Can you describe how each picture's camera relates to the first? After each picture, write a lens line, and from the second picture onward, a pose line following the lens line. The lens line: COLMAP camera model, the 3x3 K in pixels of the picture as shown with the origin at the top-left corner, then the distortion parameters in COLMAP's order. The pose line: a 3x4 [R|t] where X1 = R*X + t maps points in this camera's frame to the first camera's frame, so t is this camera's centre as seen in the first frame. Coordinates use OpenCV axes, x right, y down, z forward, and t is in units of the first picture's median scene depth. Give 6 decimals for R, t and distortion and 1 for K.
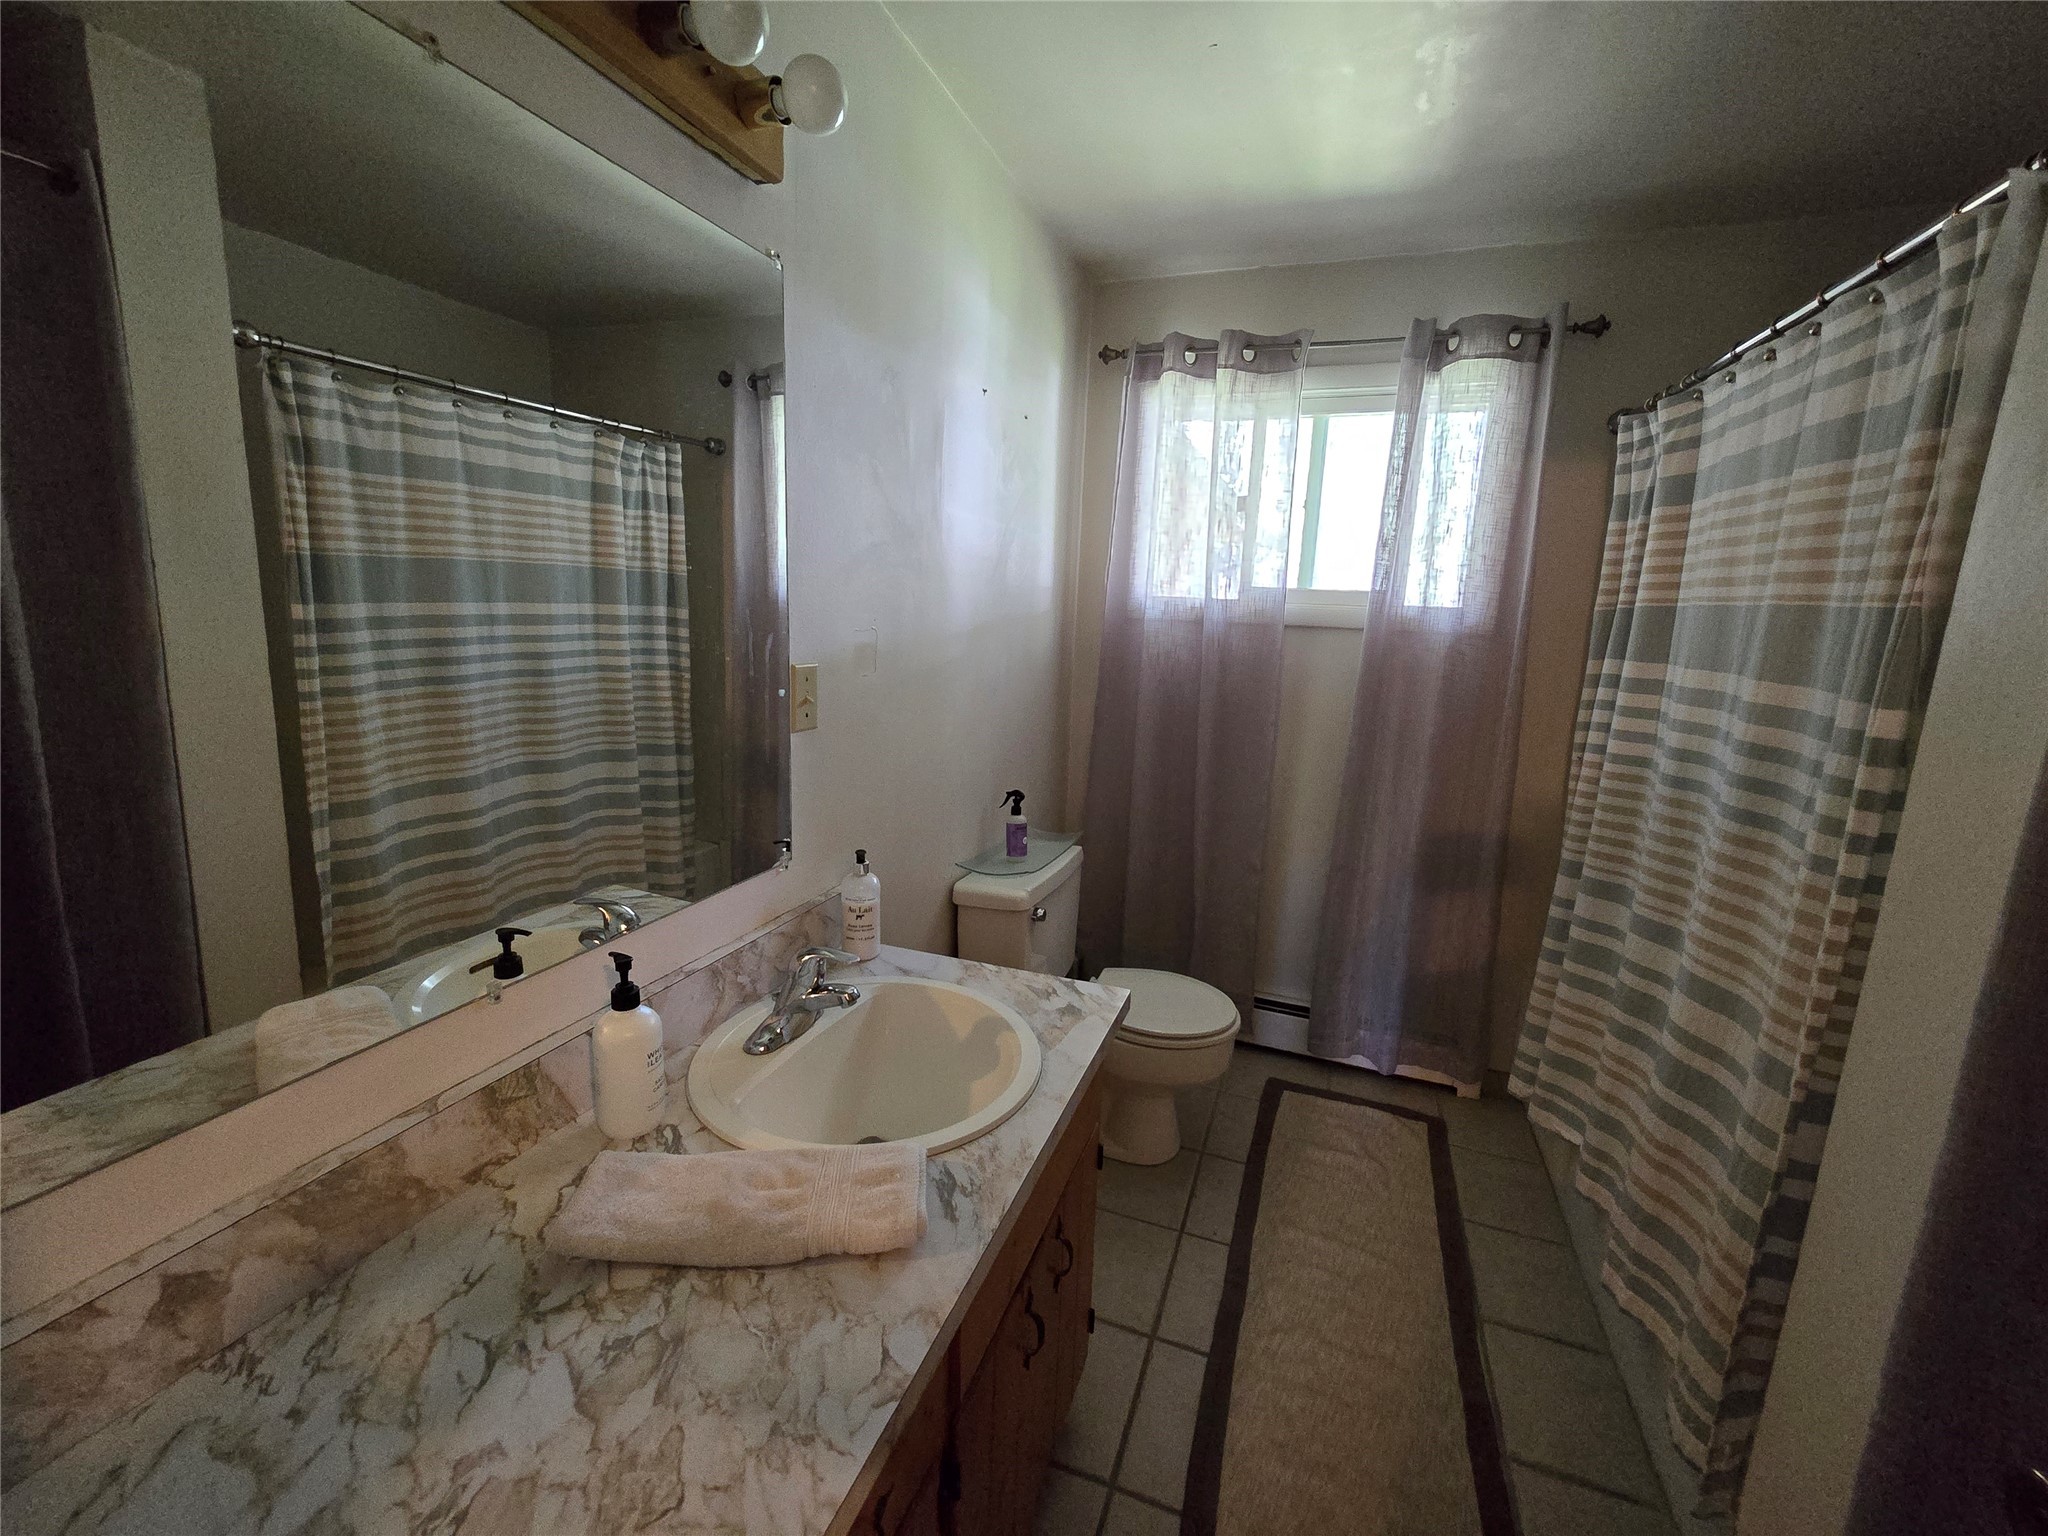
lens RADIAL K [[841.1, 0, 1029.5], [0, 841.1, 772.5], [0, 0, 1]] dist [-0.002295, -0.000341]
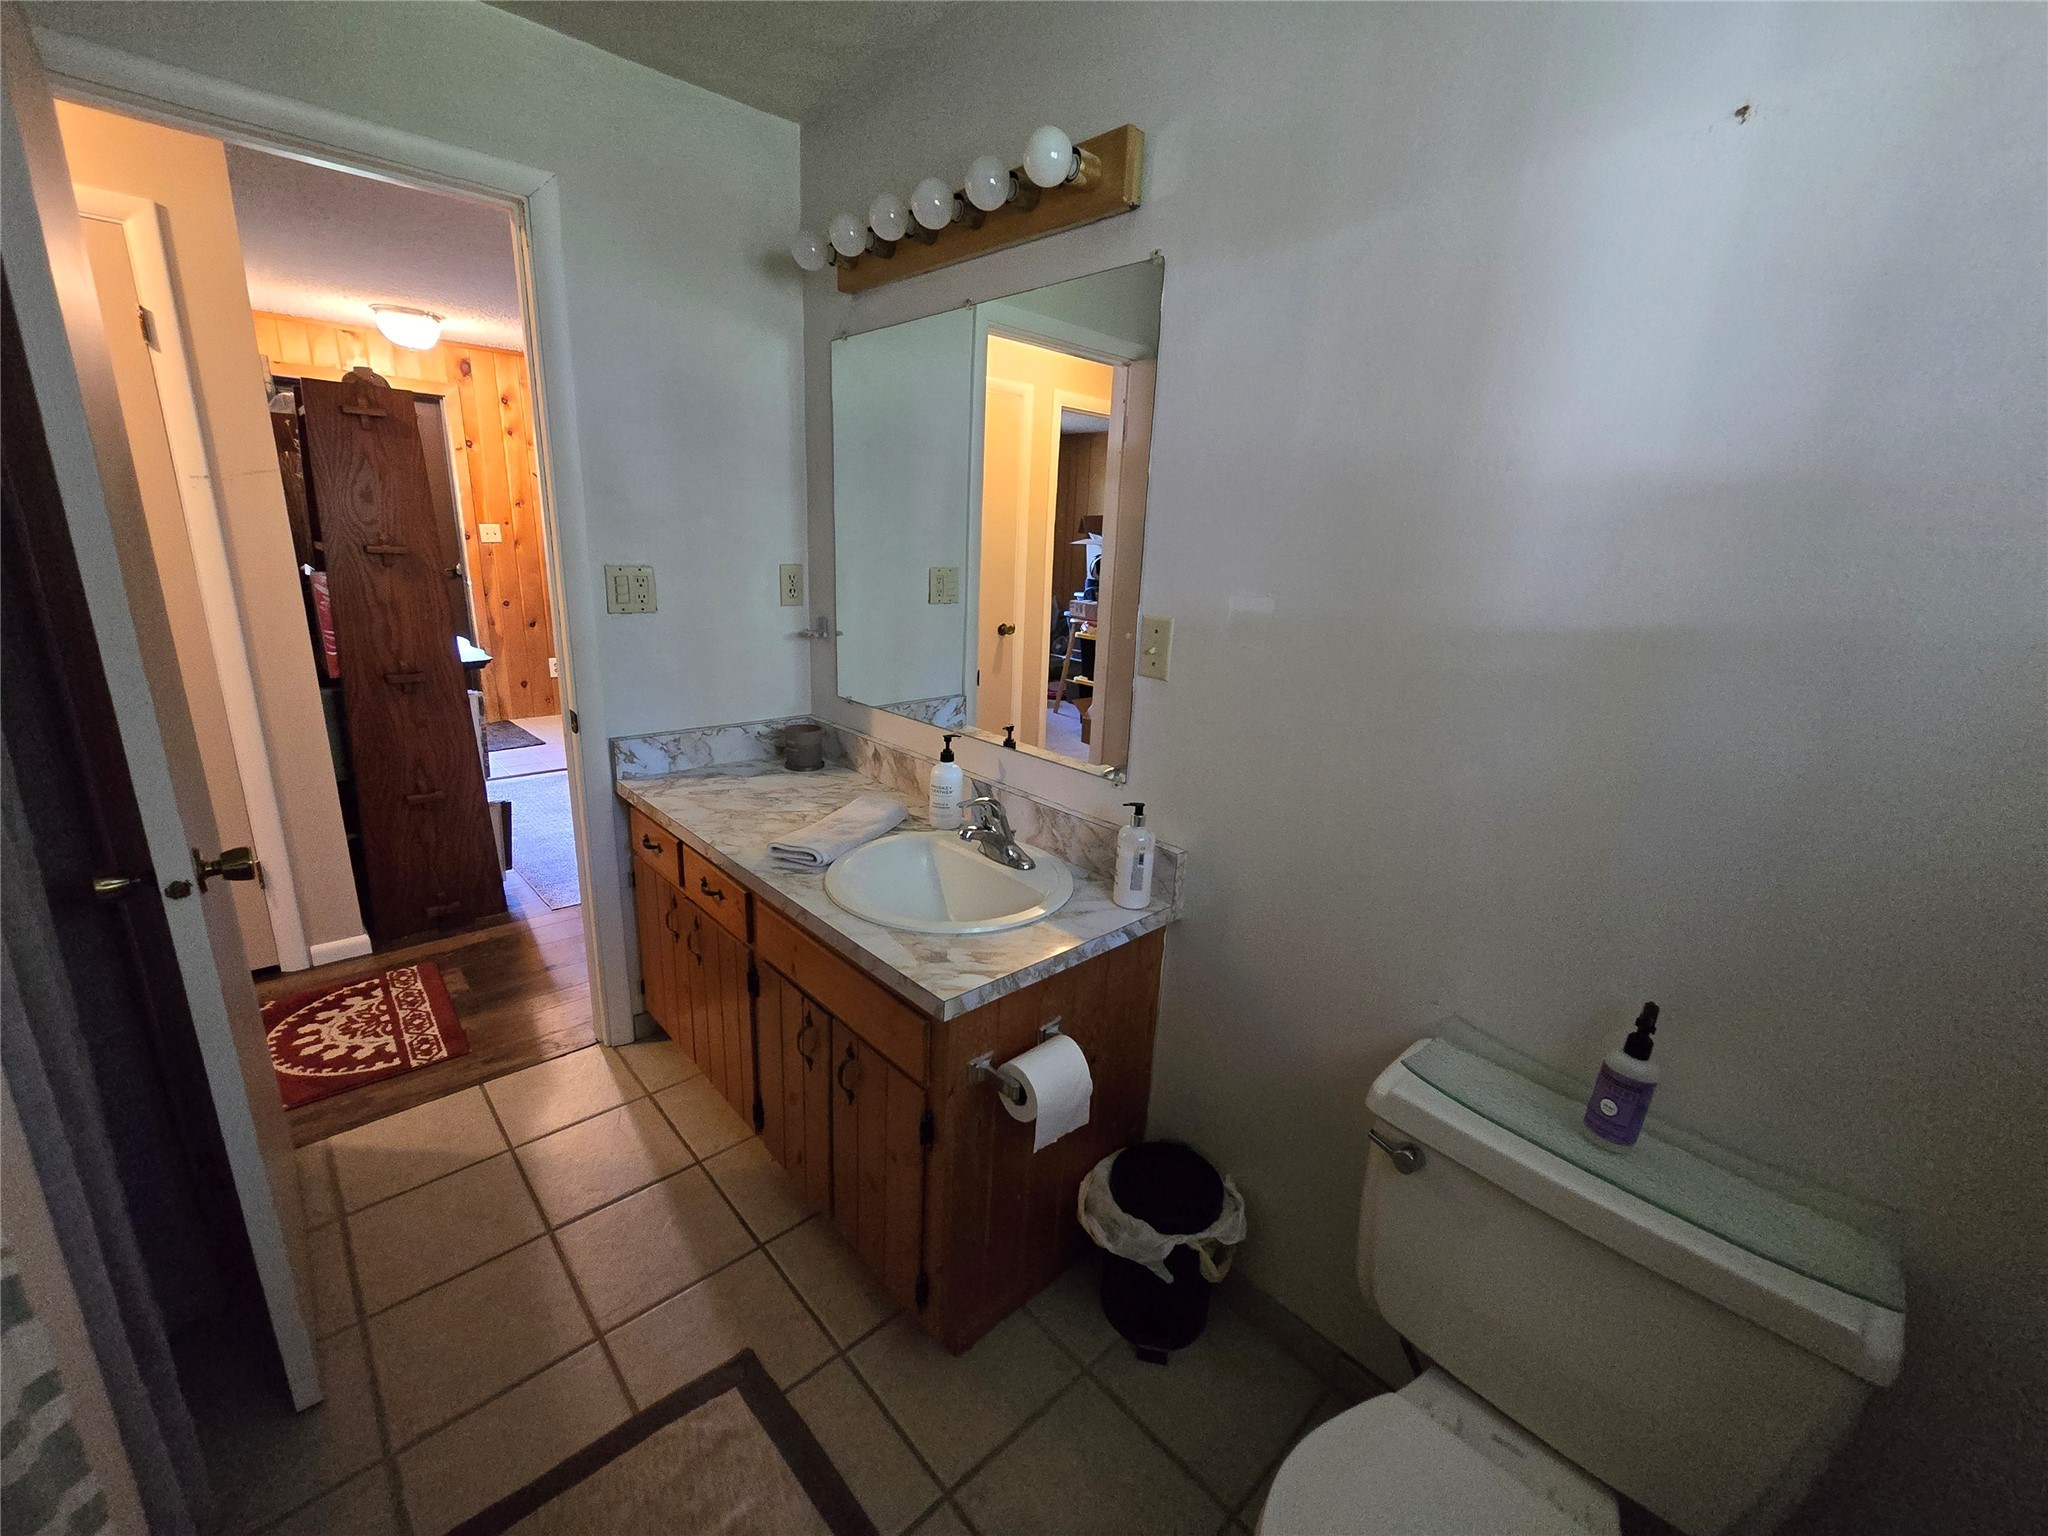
lens RADIAL K [[841.1, 0, 1029.5], [0, 841.1, 772.5], [0, 0, 1]] dist [-0.002295, -0.000341]
pose [[-0.439993, 0.190728, -0.877513, 0.899332], [-0.239202, 0.916987, 0.319246, -0.283396], [0.865557, 0.350369, -0.357845, 1.483356]]
